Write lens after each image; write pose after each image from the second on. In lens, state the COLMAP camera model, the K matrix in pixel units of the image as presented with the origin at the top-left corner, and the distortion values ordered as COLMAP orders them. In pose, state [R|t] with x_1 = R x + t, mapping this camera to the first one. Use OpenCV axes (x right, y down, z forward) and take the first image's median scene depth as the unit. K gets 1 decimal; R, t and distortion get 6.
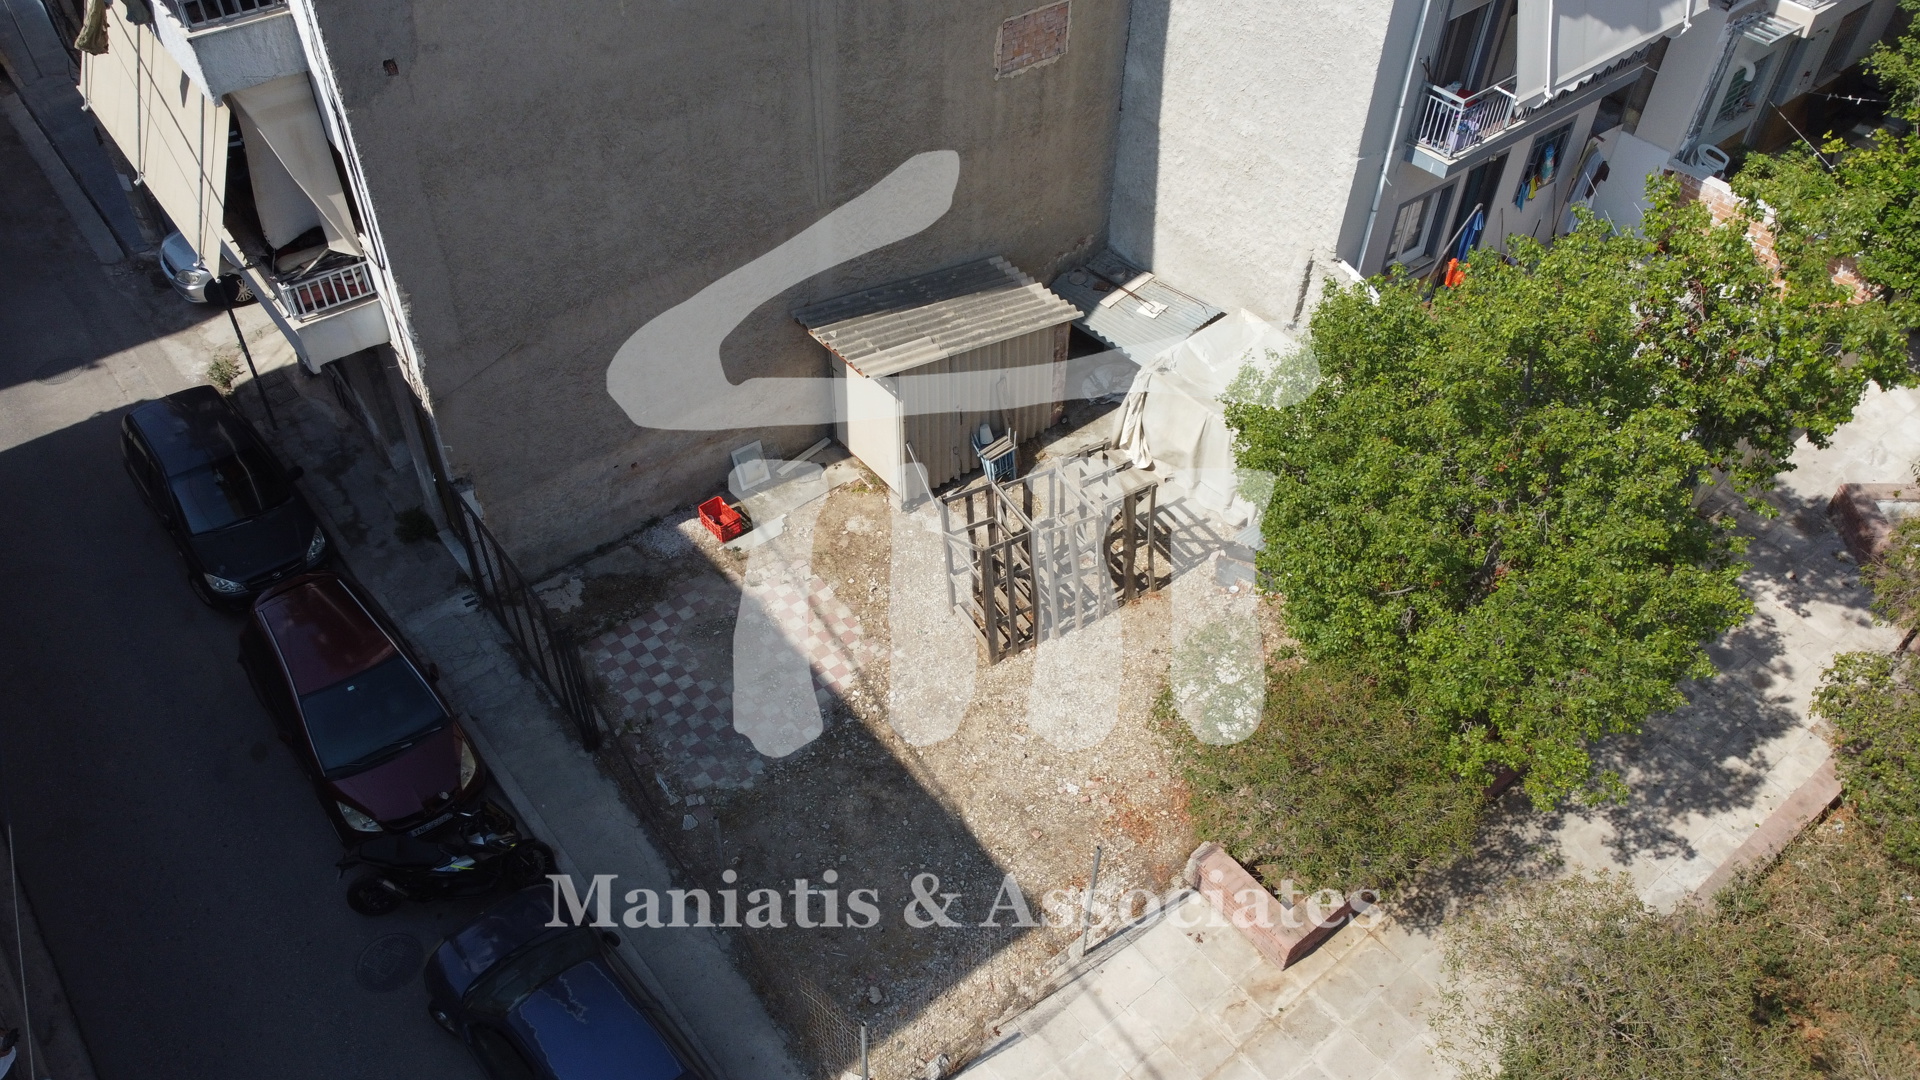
lens RADIAL K [[1443.0, 0, 957.7], [0, 1443.0, 546.2], [0, 0, 1]] dist [-0.000776, 0.006848]
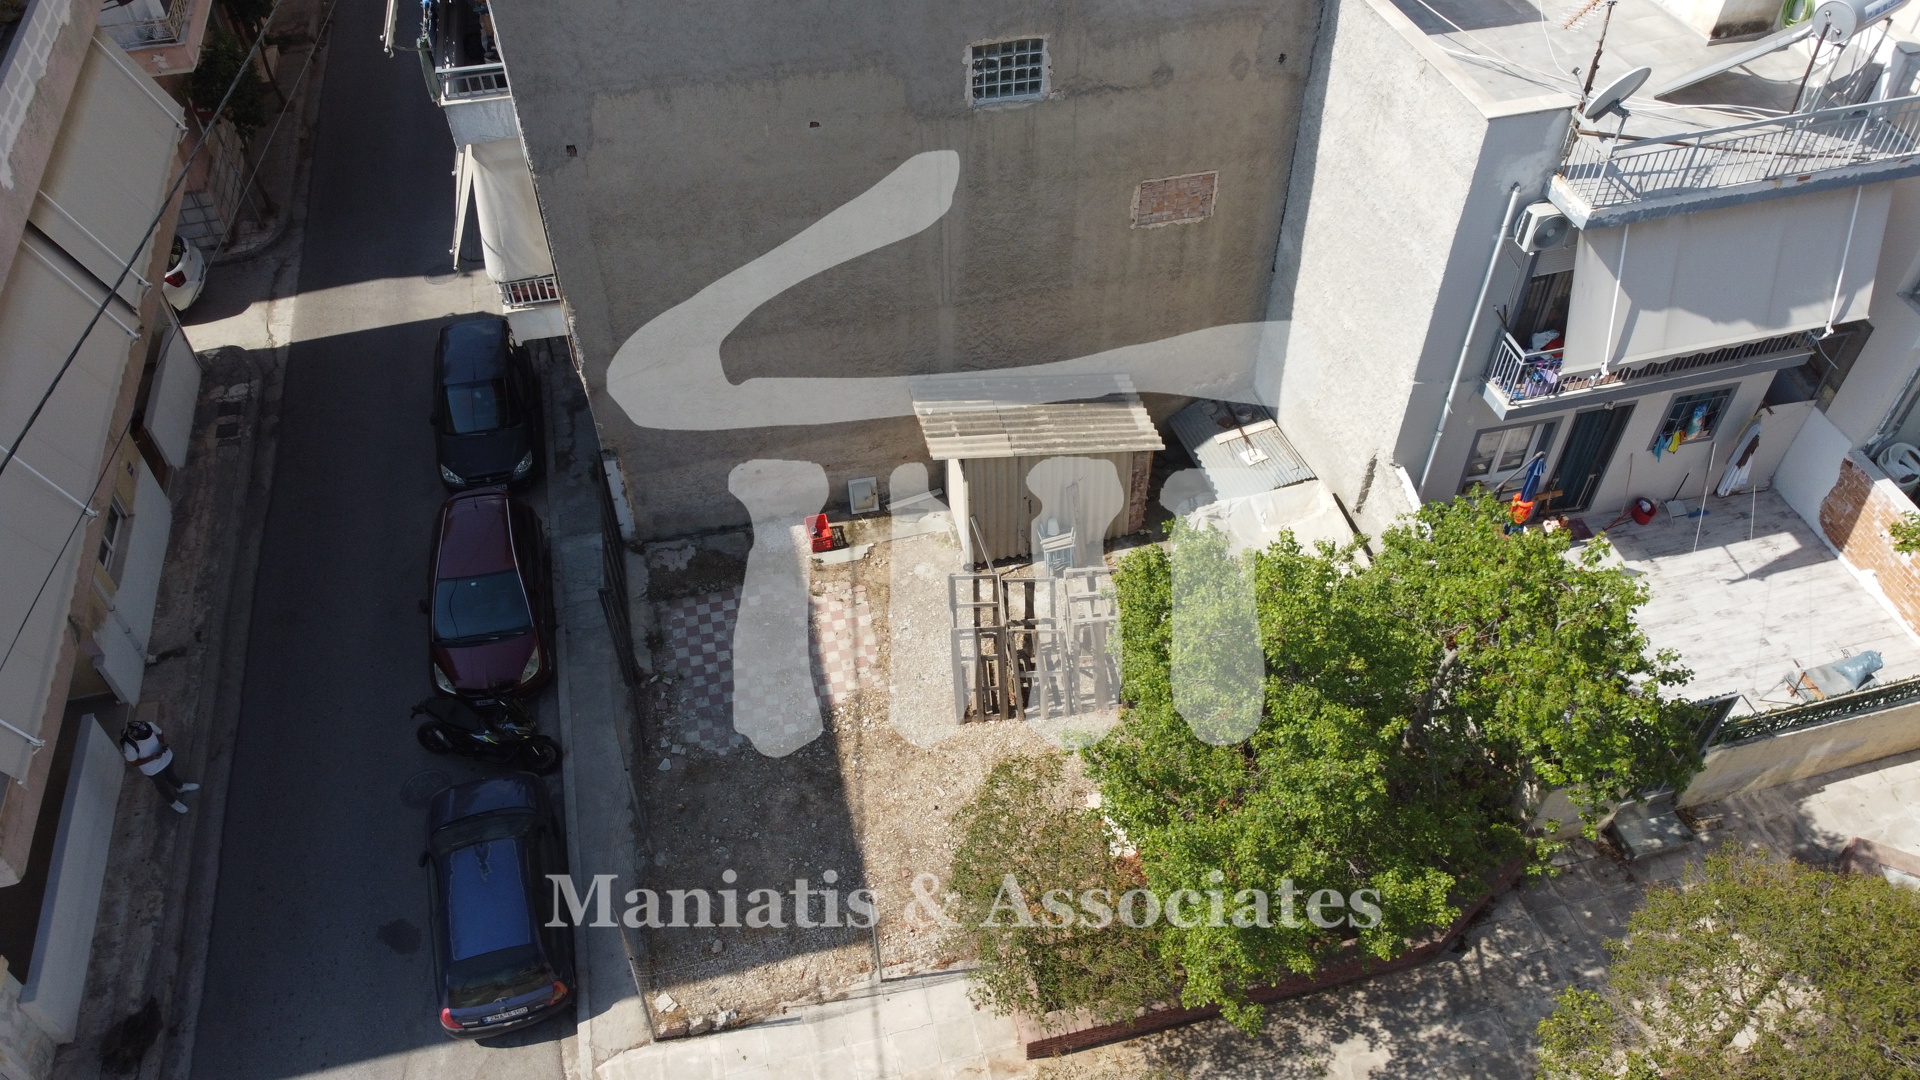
lens RADIAL K [[1448.7, 0, 965.9], [0, 1448.7, 545.7], [0, 0, 1]] dist [0.000579, 0.000909]
pose [[0.904856, 0.290013, -0.311655, 0.355319], [-0.280486, 0.956842, 0.076035, -0.147223], [0.320255, 0.018614, 0.947148, -0.106278]]
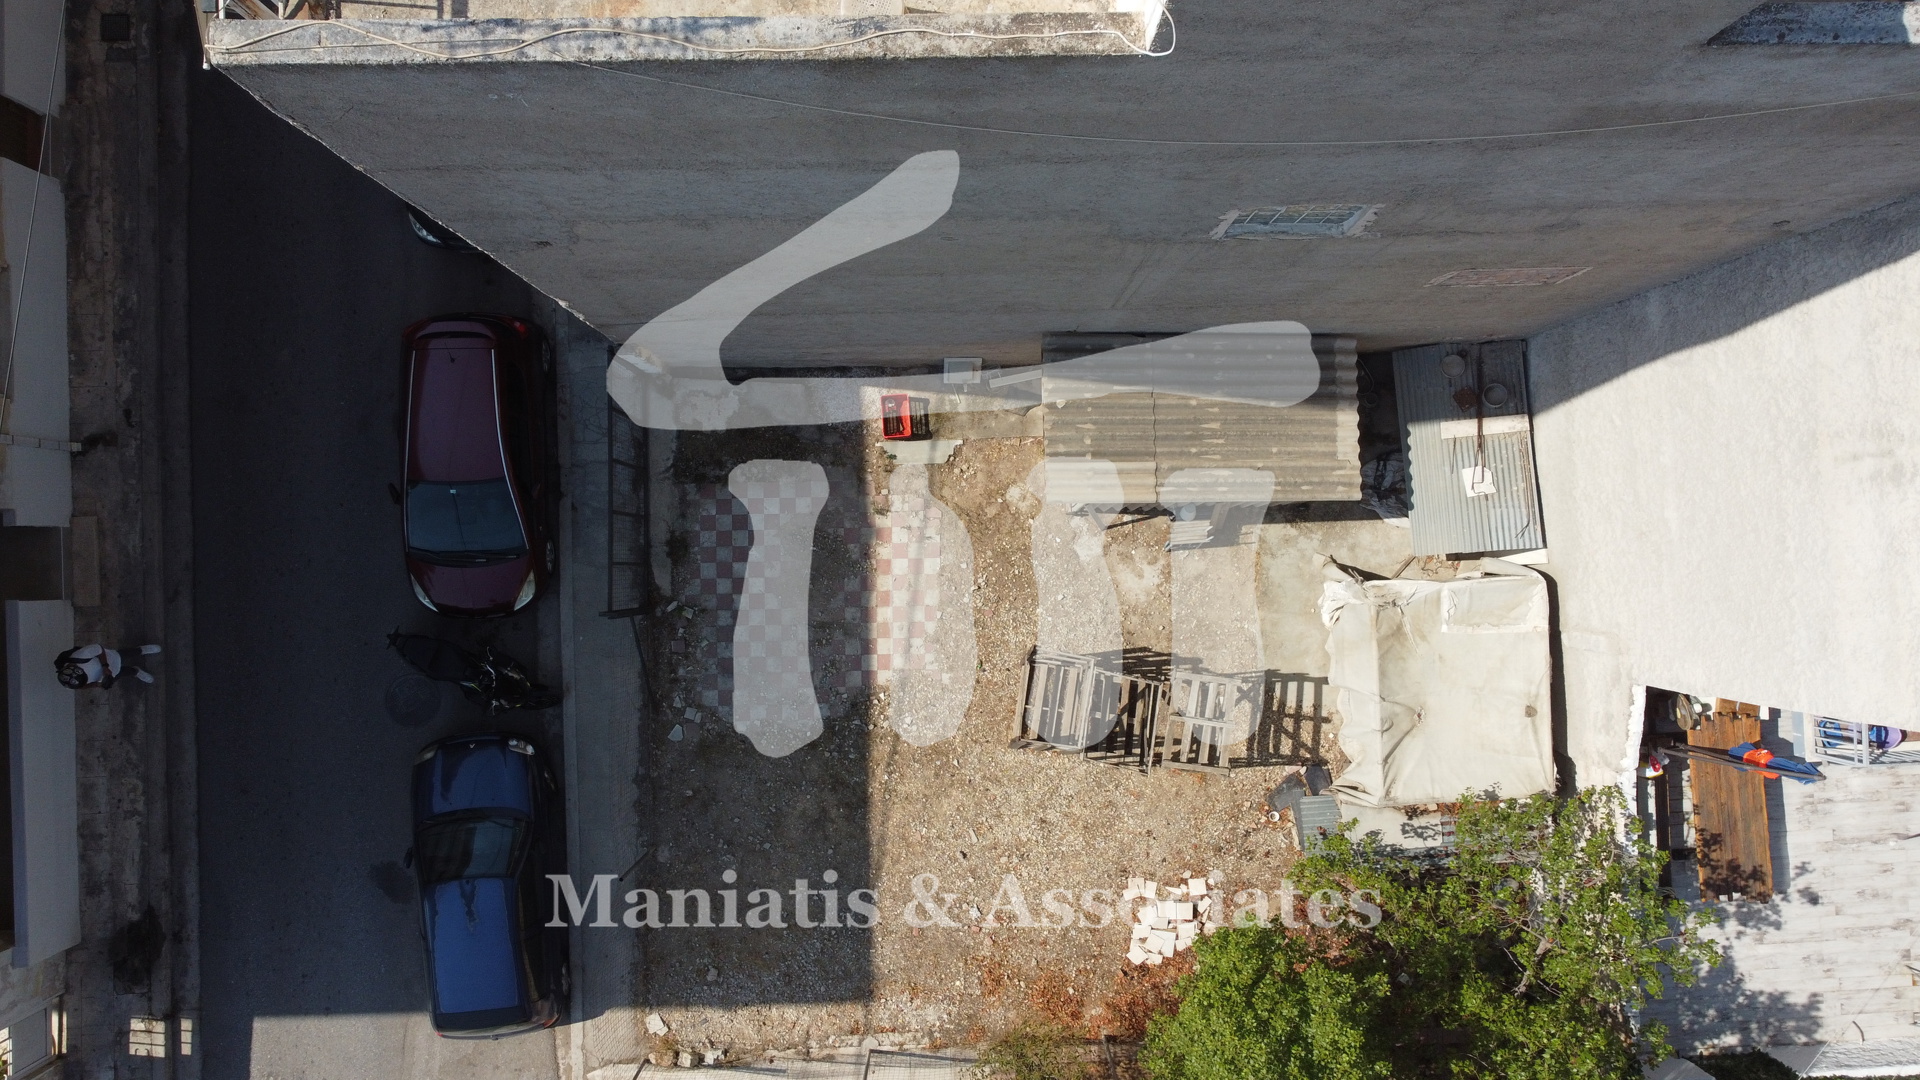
lens RADIAL K [[1450.8, 0, 960.0], [0, 1450.8, 540.0], [0, 0, 1]] dist [0.004414, -0.000257]
pose [[0.798378, 0.601938, -0.016236, -0.075500], [-0.423995, 0.581101, 0.694657, -0.700769], [0.427575, -0.547715, 0.719157, 0.335385]]
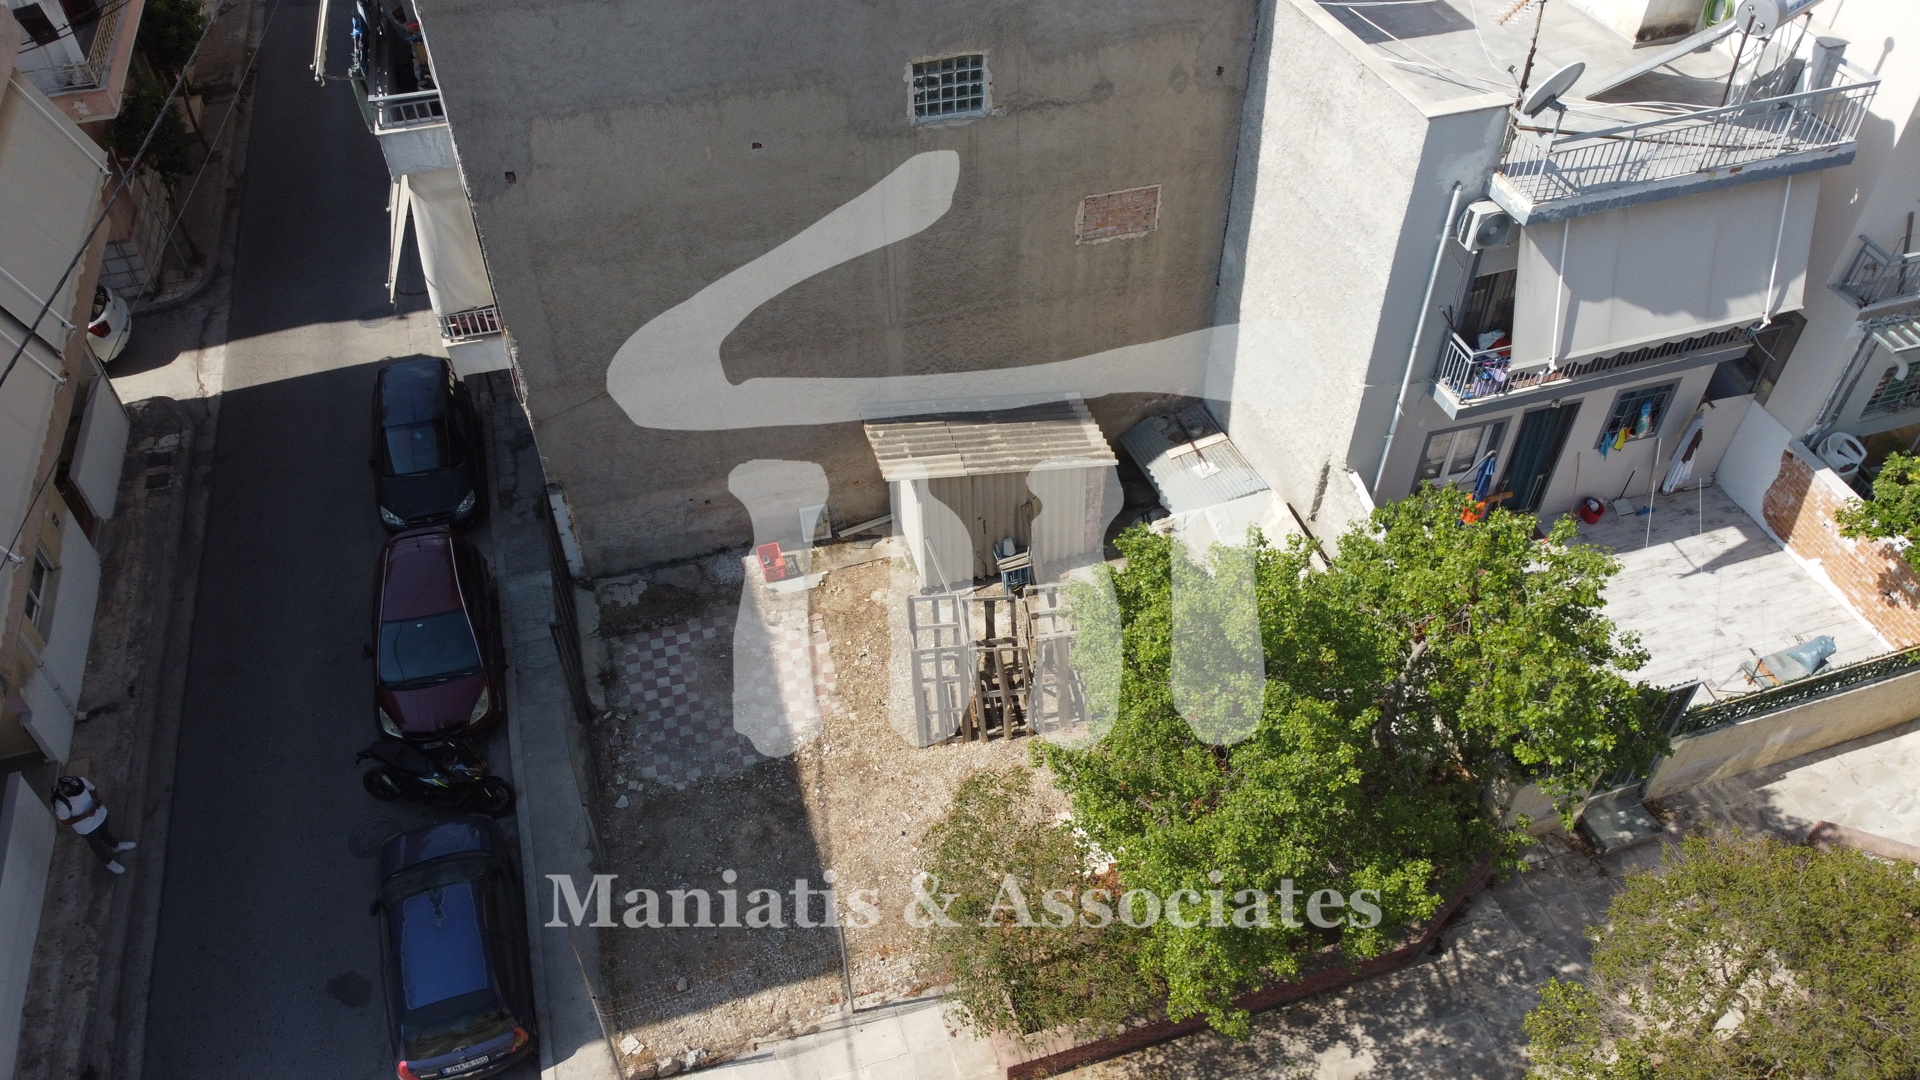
lens RADIAL K [[1448.7, 0, 965.9], [0, 1448.7, 545.7], [0, 0, 1]] dist [0.000579, 0.000909]
pose [[0.926192, 0.246651, -0.285187, 0.348008], [-0.247582, 0.968292, 0.033385, -0.121549], [0.284378, 0.039686, 0.957890, -0.096714]]
